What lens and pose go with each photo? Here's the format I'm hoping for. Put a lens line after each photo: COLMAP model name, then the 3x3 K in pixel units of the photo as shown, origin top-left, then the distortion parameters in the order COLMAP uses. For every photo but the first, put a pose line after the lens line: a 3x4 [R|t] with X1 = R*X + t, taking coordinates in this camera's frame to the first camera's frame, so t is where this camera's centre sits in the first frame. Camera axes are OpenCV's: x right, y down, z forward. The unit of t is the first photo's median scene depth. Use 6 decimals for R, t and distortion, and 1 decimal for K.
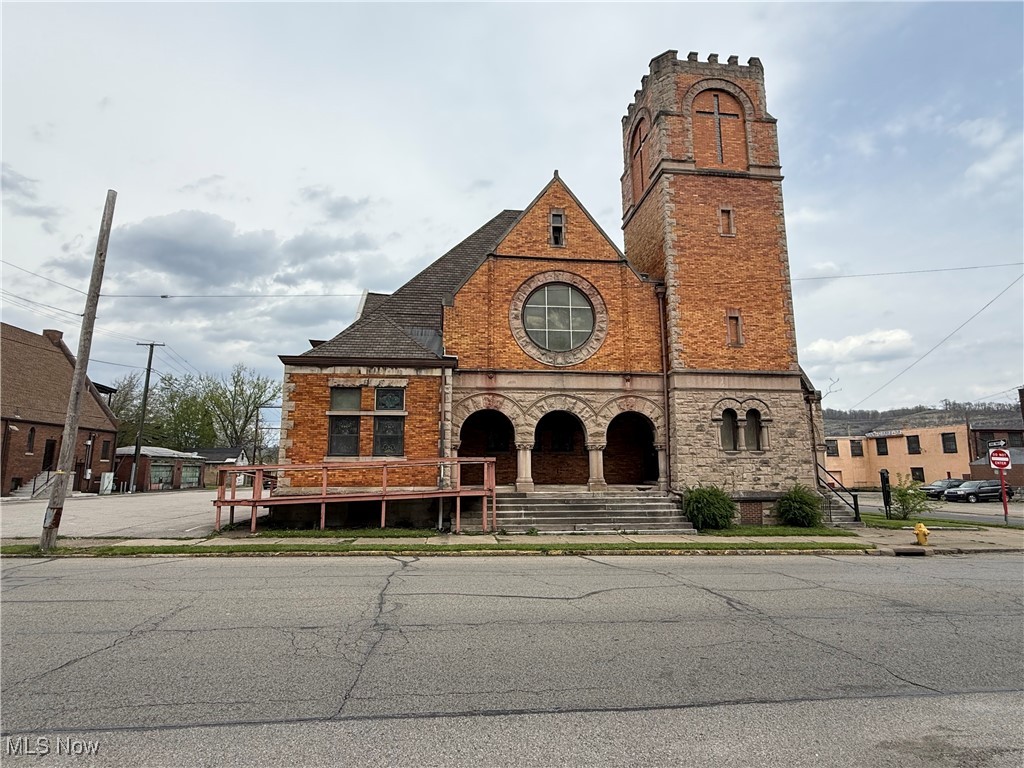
lens RADIAL K [[537.2, 0, 520.7], [0, 537.2, 384.5], [0, 0, 1]] dist [-0.006705, 0.002113]
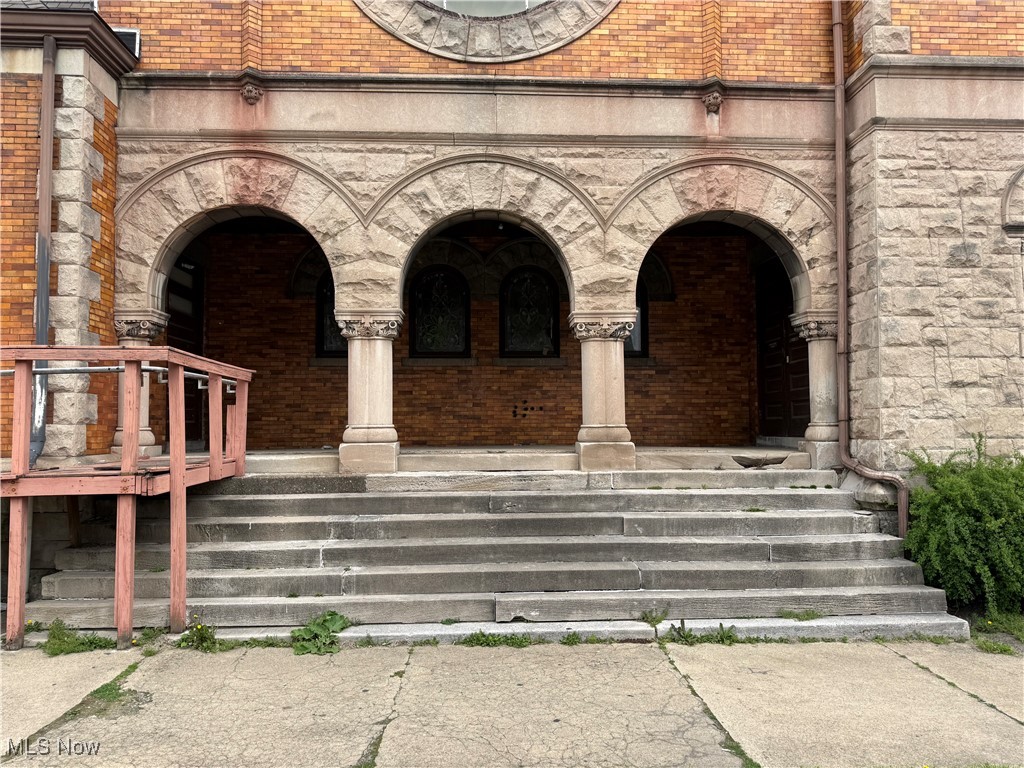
lens RADIAL K [[728.5, 0, 537.2], [0, 728.5, 395.0], [0, 0, 1]] dist [0.057292, -0.067507]
pose [[0.998076, -0.007415, -0.061560, 0.129370], [0.014487, 0.993231, 0.115248, 0.106628], [0.060289, -0.115918, 0.991427, 0.582877]]
